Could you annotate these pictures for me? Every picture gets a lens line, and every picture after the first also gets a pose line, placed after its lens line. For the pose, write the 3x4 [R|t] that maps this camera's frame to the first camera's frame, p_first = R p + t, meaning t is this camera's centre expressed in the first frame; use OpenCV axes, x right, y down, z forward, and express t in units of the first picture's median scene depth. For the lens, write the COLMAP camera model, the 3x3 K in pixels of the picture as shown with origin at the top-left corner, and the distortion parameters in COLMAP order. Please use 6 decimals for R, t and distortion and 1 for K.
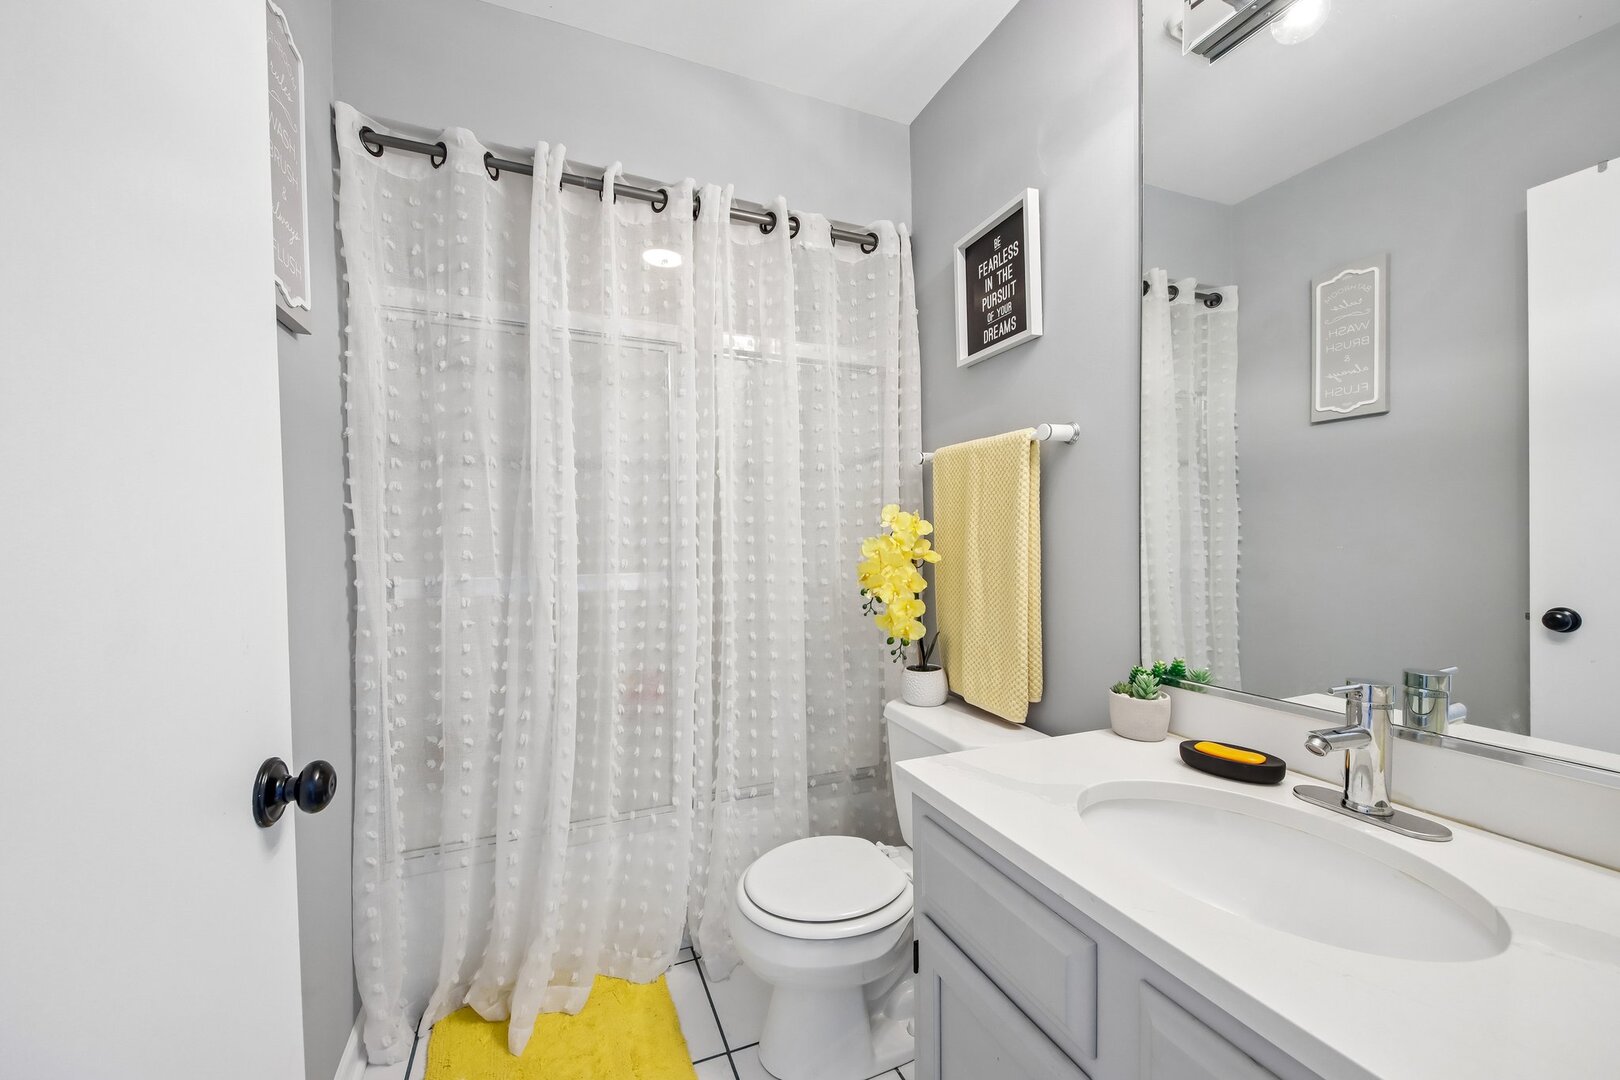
lens RADIAL K [[632.0, 0, 815.0], [0, 632.0, 547.3], [0, 0, 1]] dist [0.033810, -0.001571]
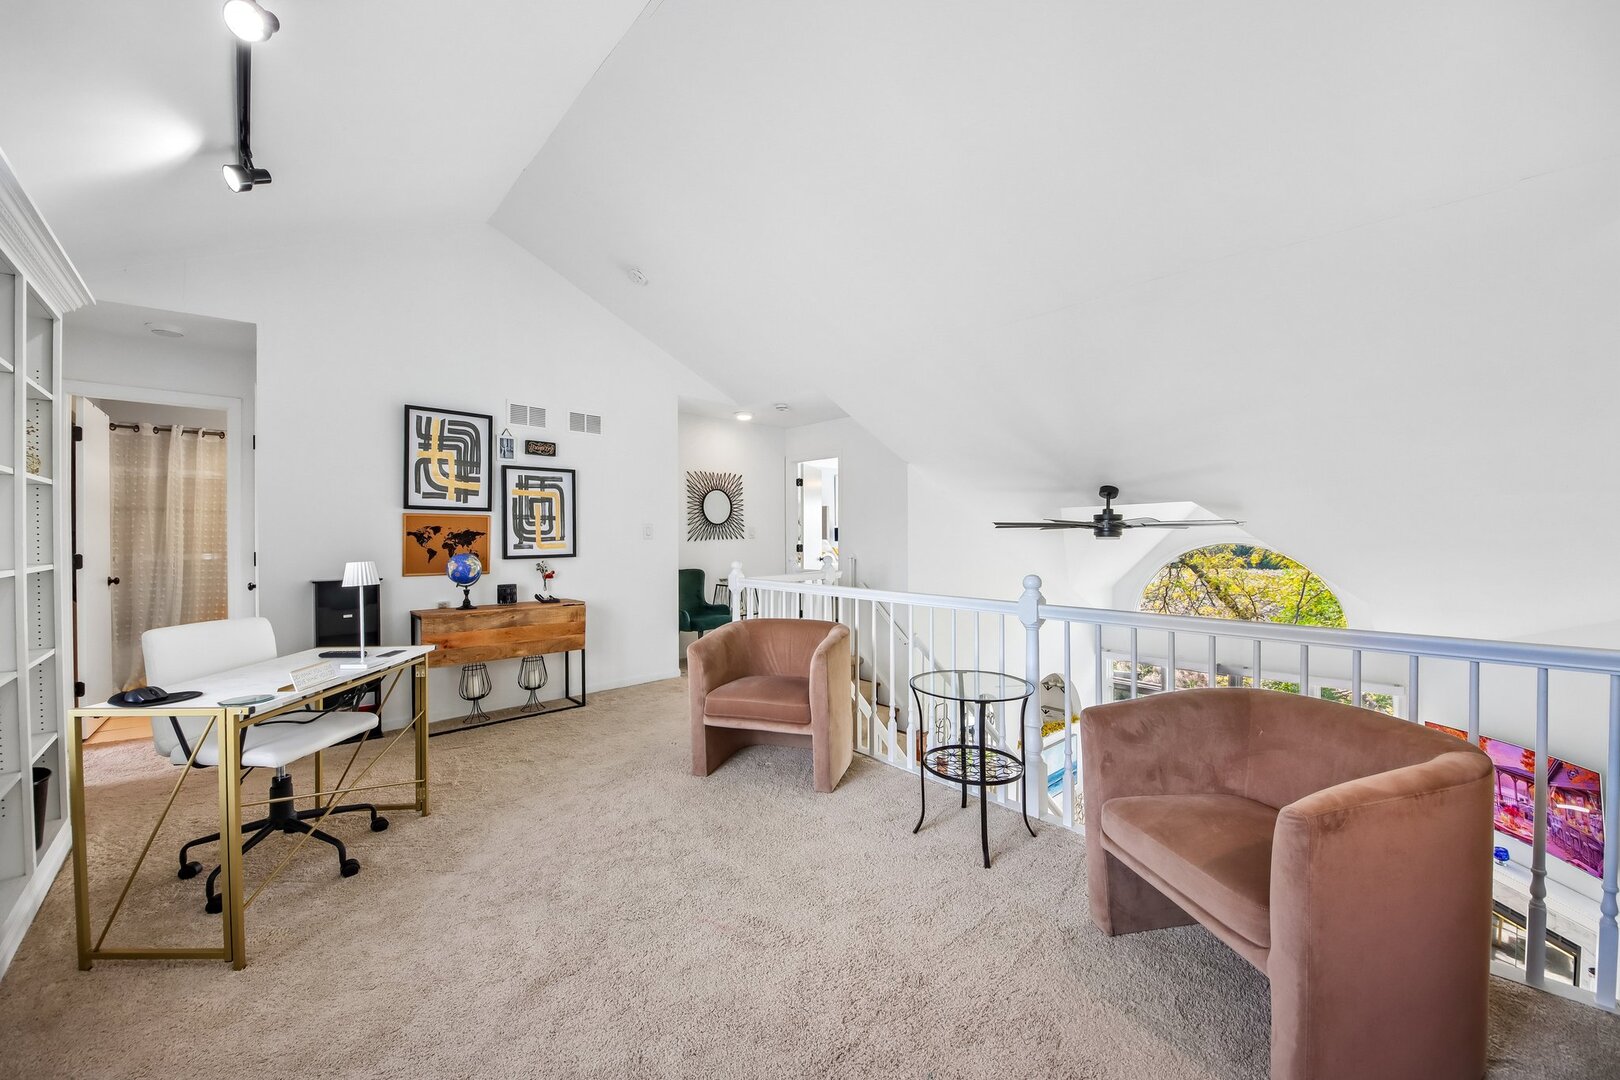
lens RADIAL K [[628.7, 0, 804.9], [0, 628.7, 529.7], [0, 0, 1]] dist [-0.018417, -0.000205]
pose [[0.945485, 0.009192, 0.325536, 1.623997], [-0.001933, 0.999742, -0.022615, -0.017209], [-0.325660, 0.020753, 0.945259, -3.057603]]
